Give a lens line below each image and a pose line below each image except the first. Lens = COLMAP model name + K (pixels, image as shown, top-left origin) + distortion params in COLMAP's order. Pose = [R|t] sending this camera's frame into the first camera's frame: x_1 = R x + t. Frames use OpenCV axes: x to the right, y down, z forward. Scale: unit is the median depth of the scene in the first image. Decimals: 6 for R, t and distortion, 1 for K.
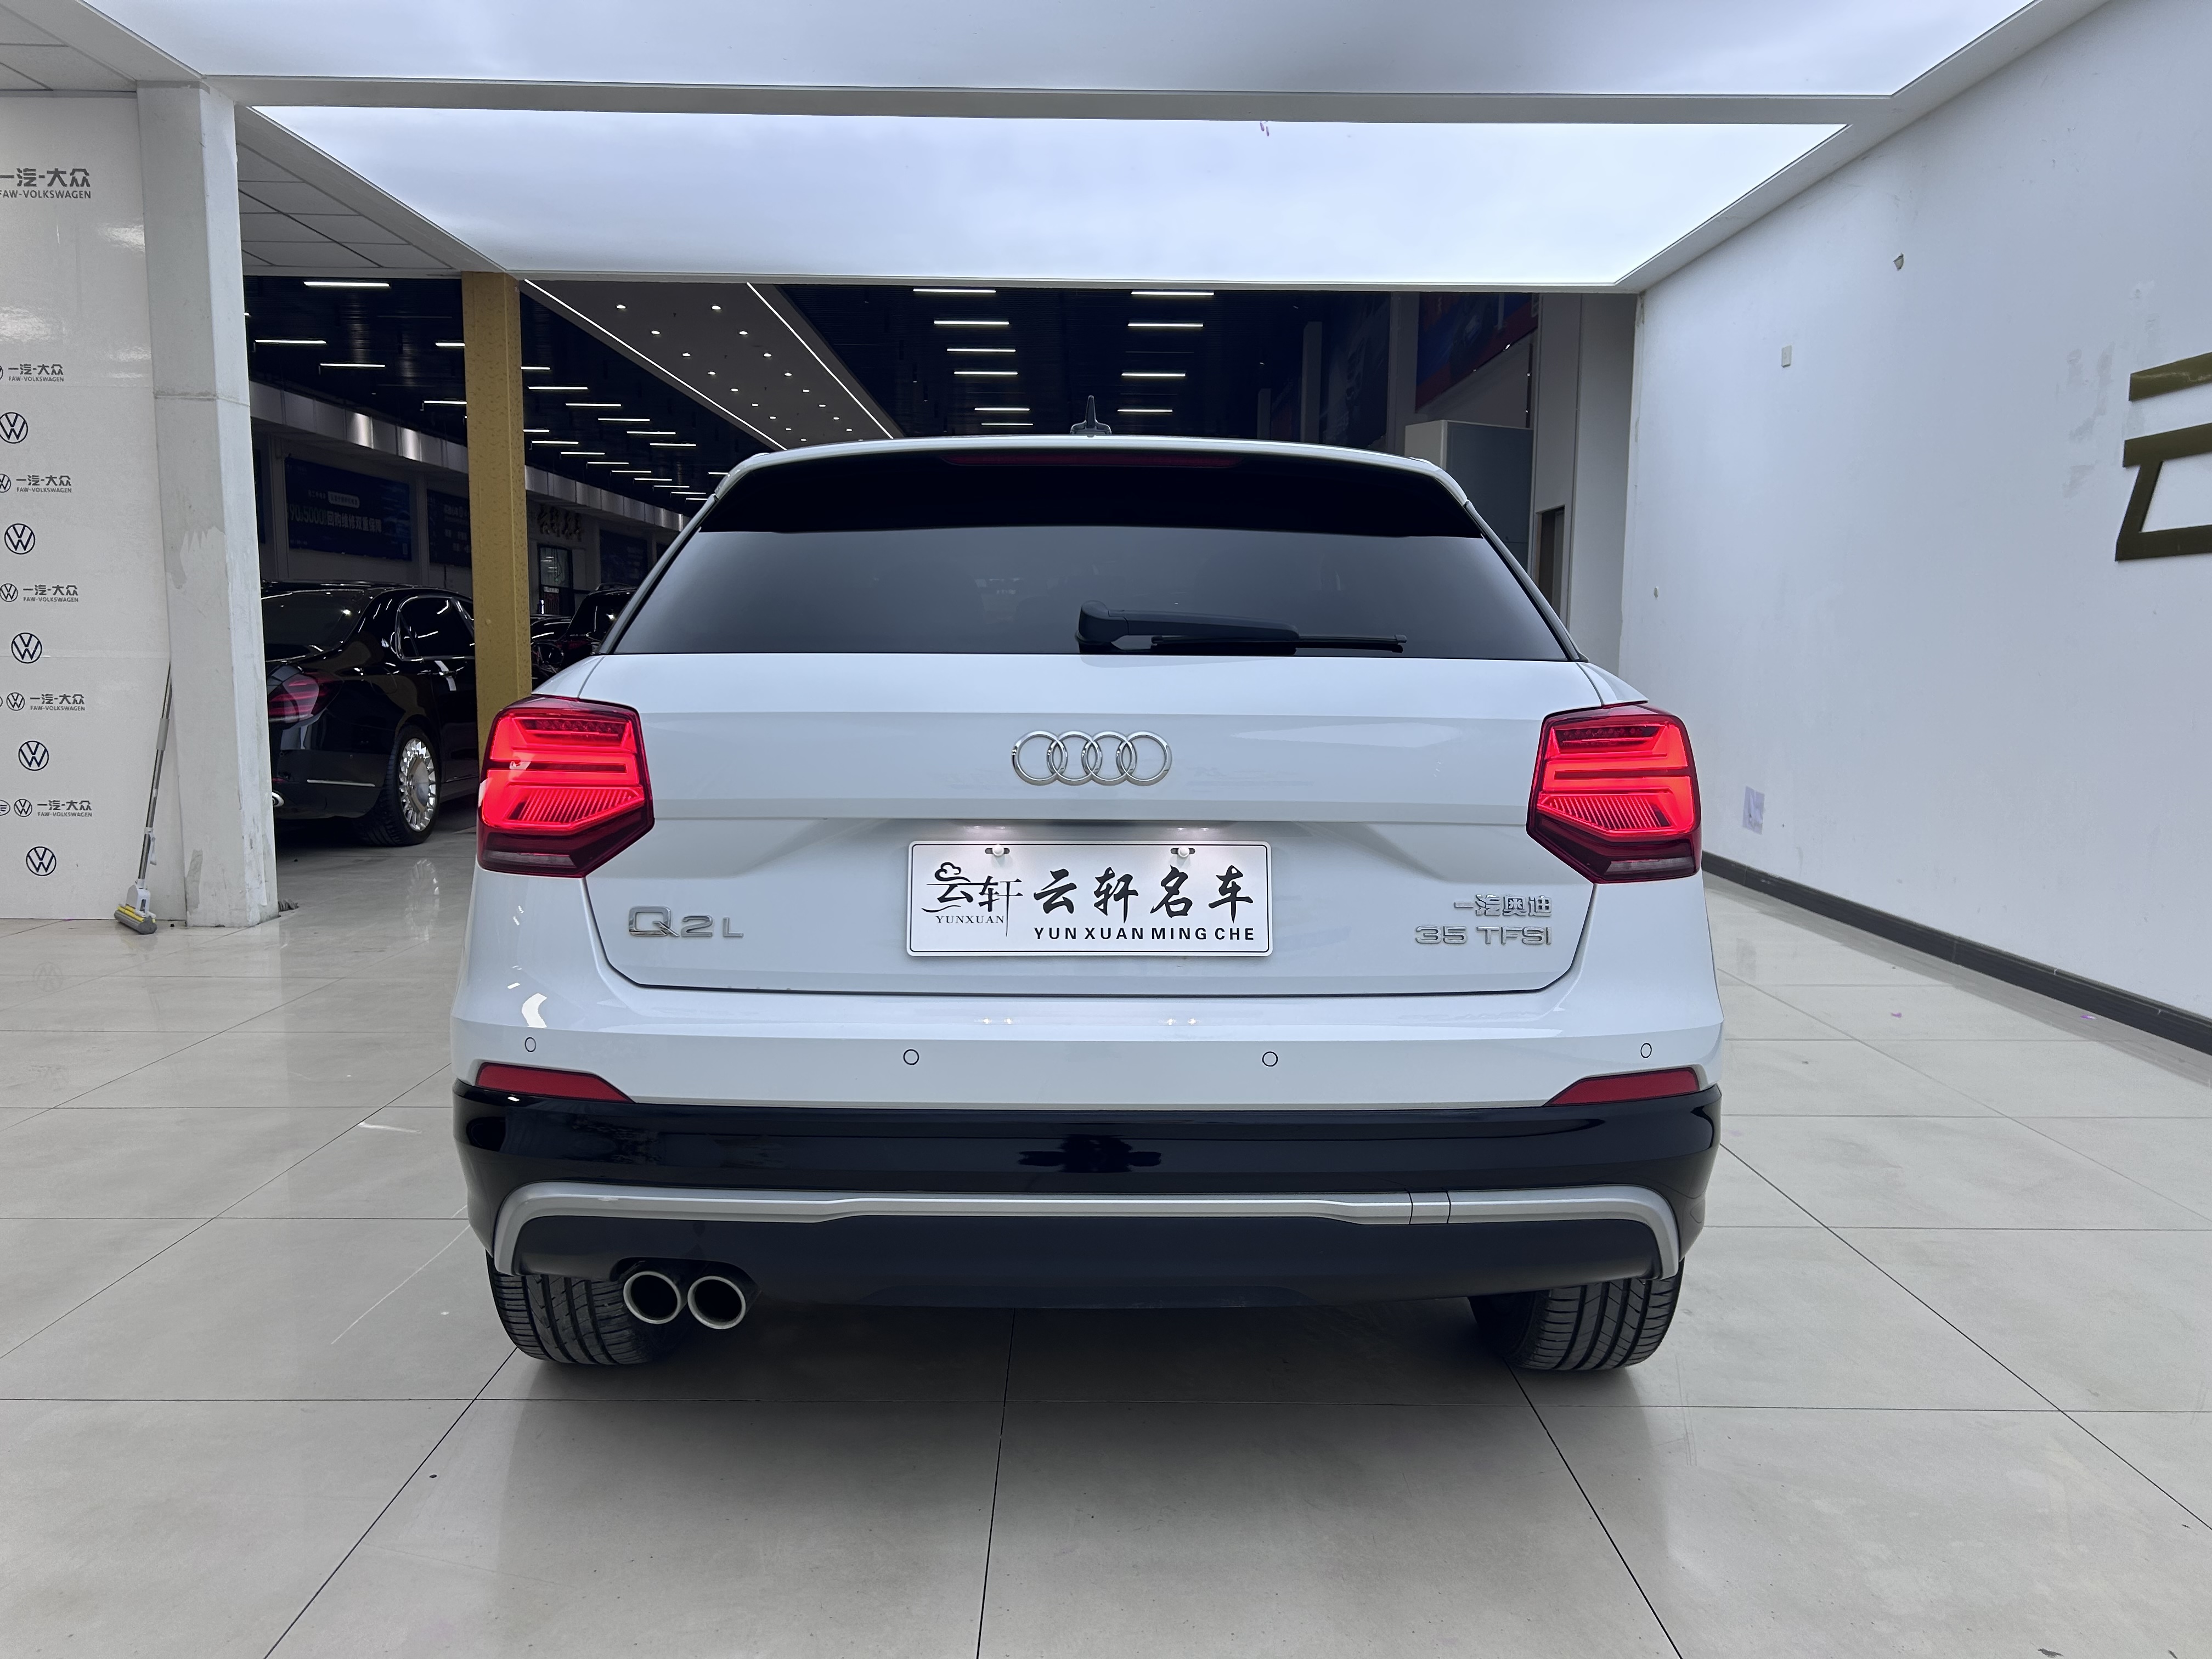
lens RADIAL K [[1675.7, 0, 1109.3], [0, 1675.7, 842.1], [0, 0, 1]] dist [0.065885, -0.079993]
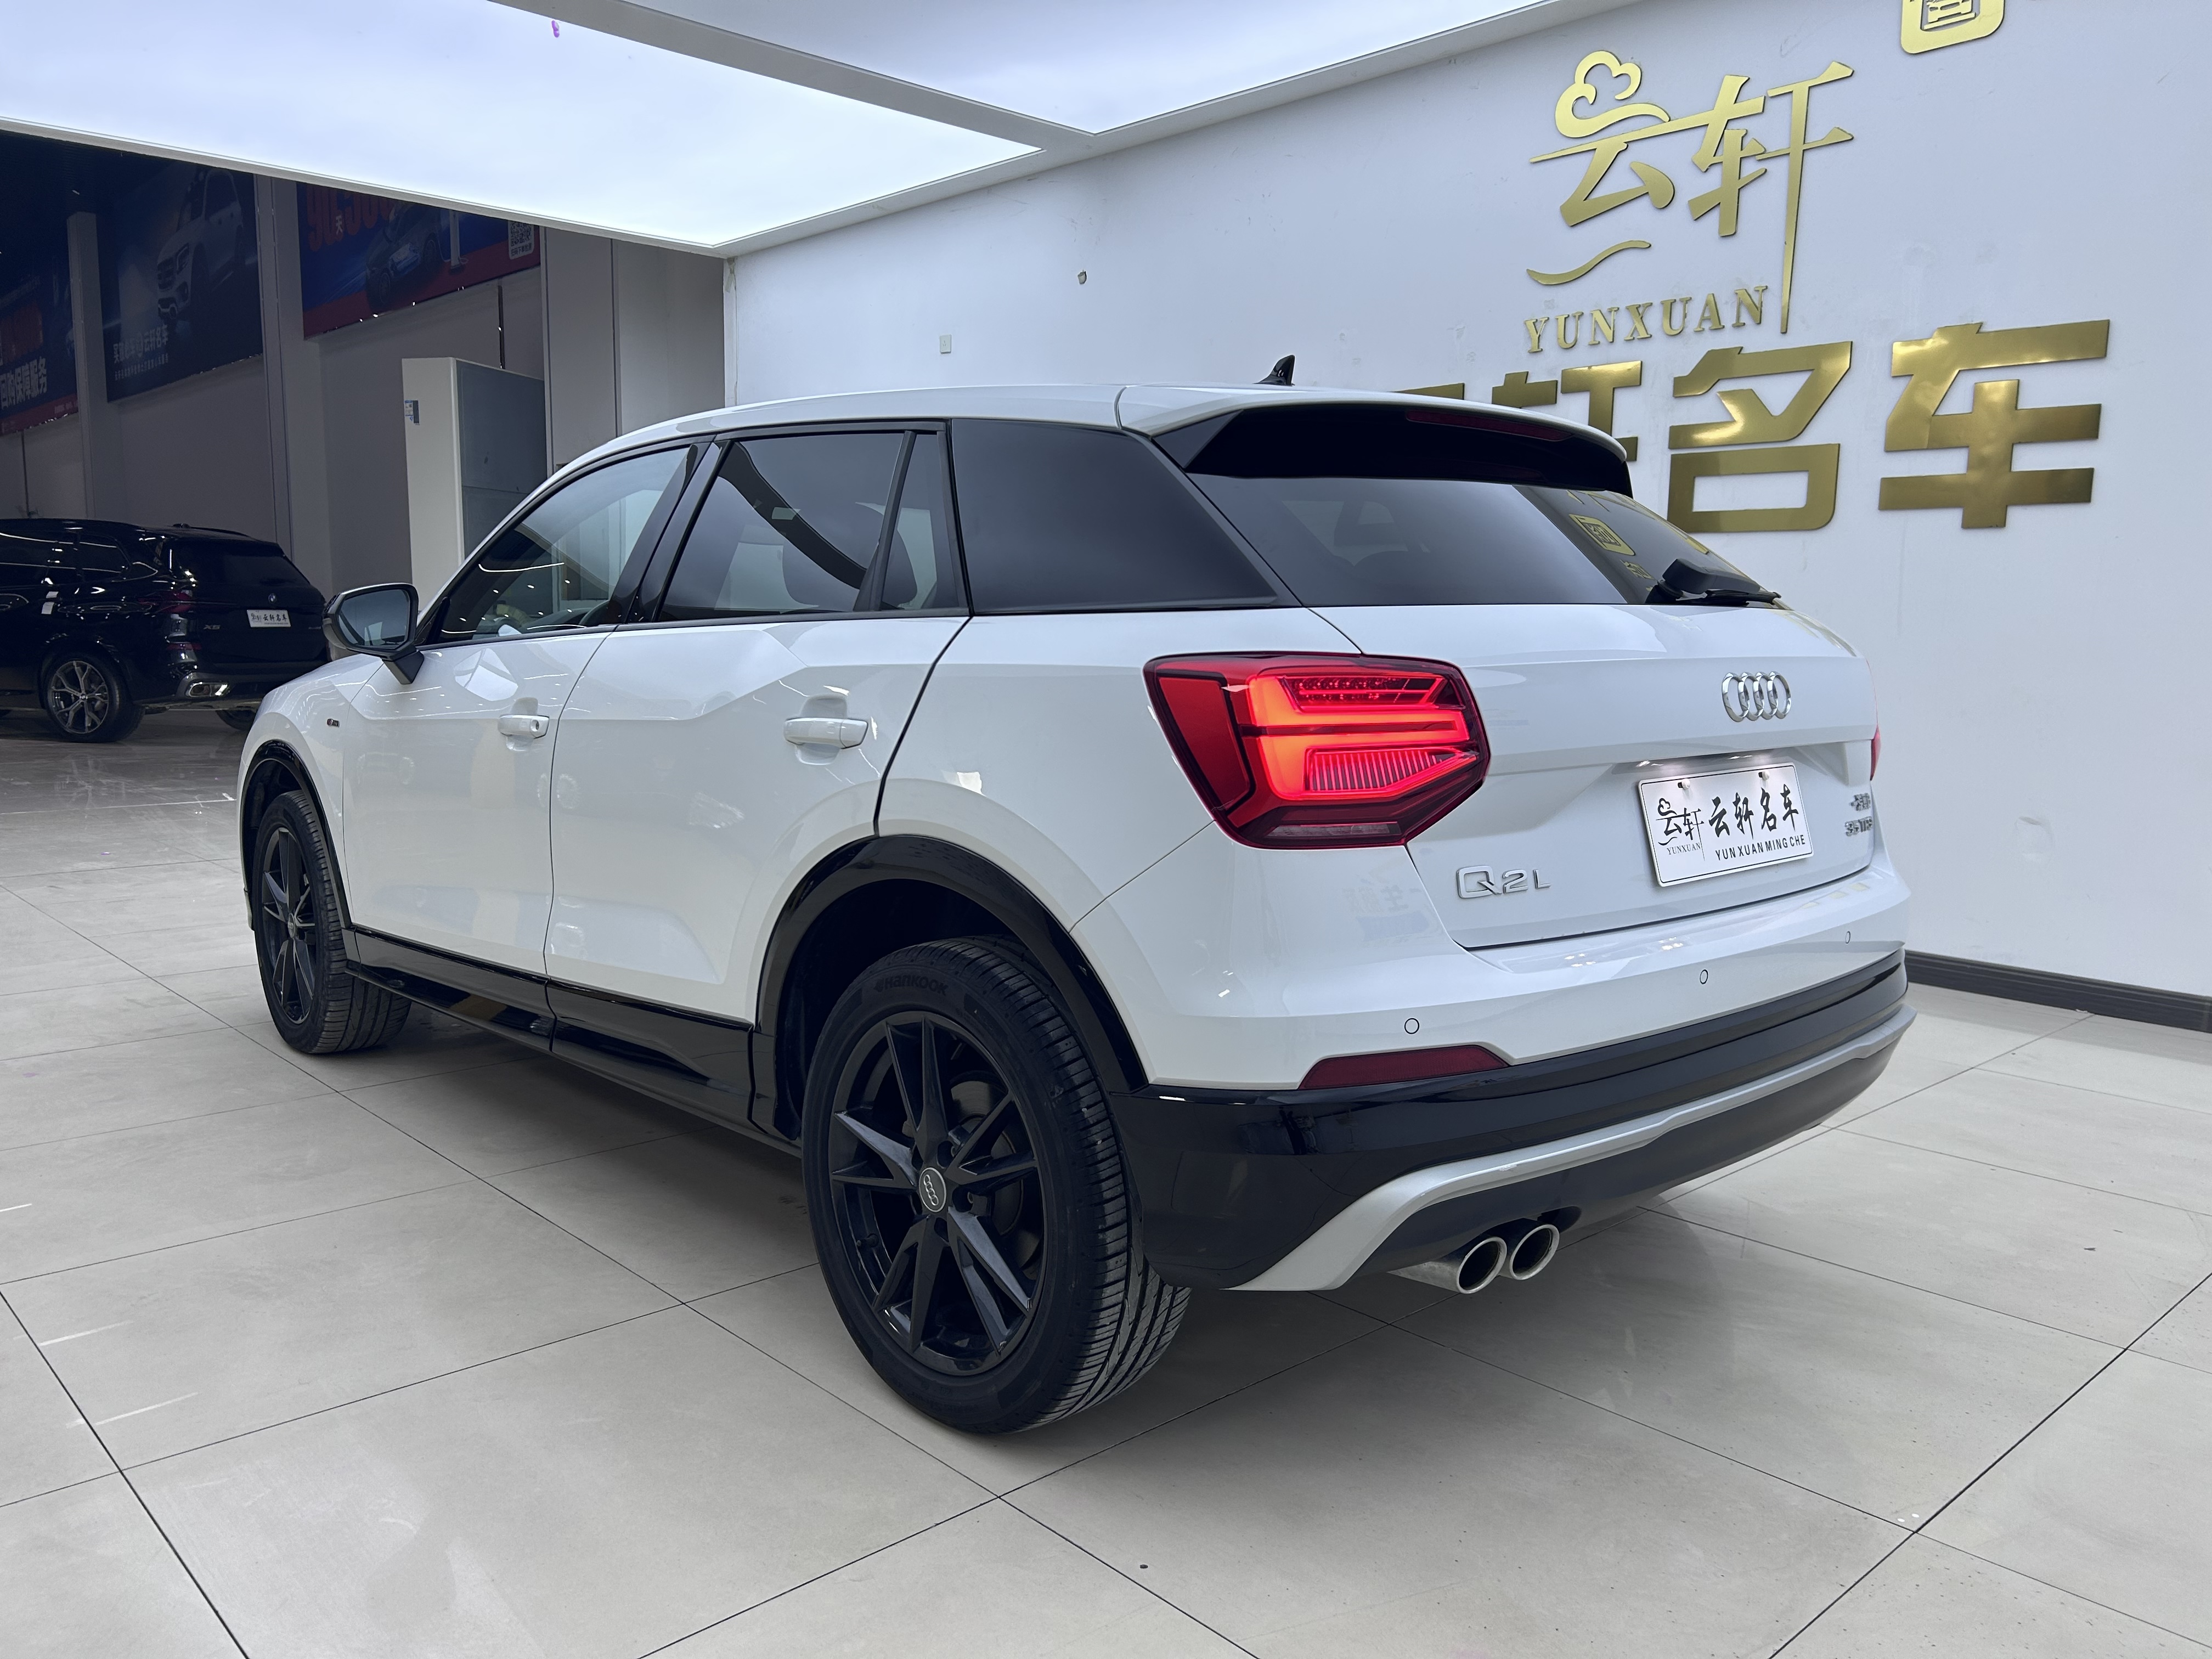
lens RADIAL K [[1636.4, 0, 1102.0], [0, 1636.4, 850.4], [0, 0, 1]] dist [0.058440, -0.071655]
pose [[0.745611, -0.092040, 0.659994, -1.053135], [0.069116, 0.995755, 0.060783, -0.043351], [-0.662787, 0.000296, 0.748808, 0.438563]]
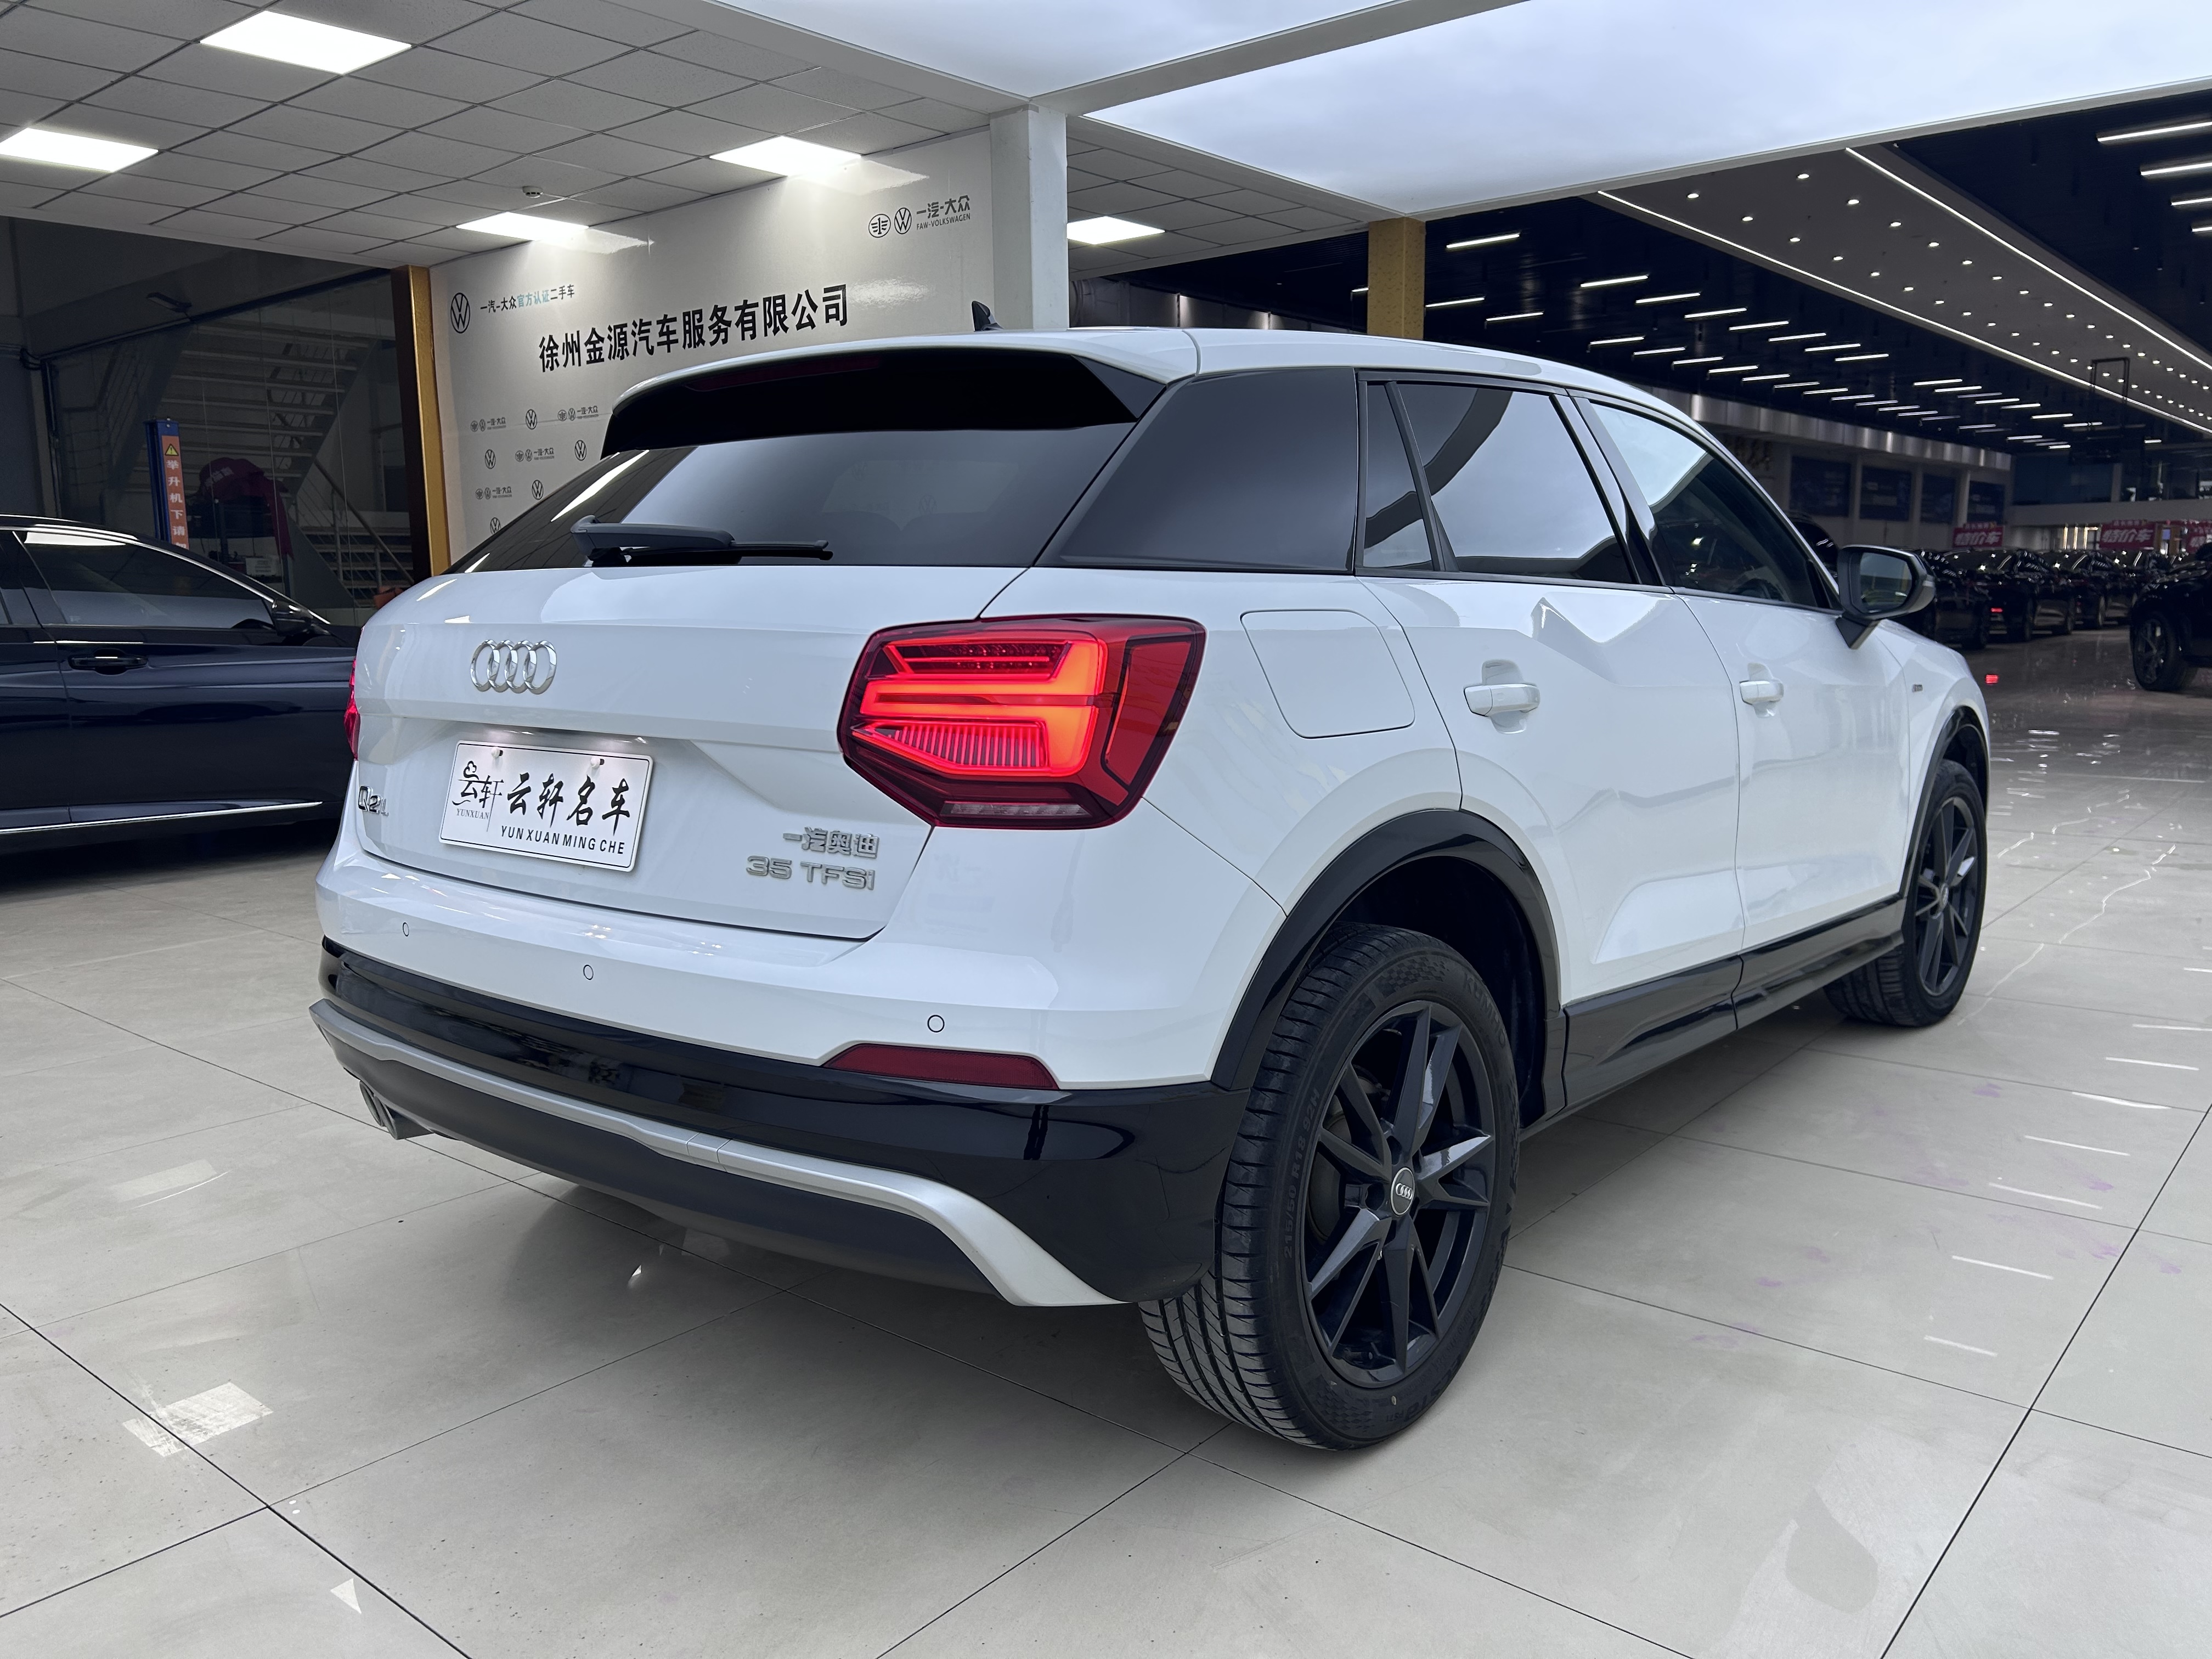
lens RADIAL K [[1675.7, 0, 1109.3], [0, 1675.7, 842.1], [0, 0, 1]] dist [0.065885, -0.079993]
pose [[0.761588, 0.079004, -0.643228, 0.932338], [-0.055177, 0.996842, 0.057107, -0.021400], [0.645708, -0.008001, 0.763542, 0.413940]]
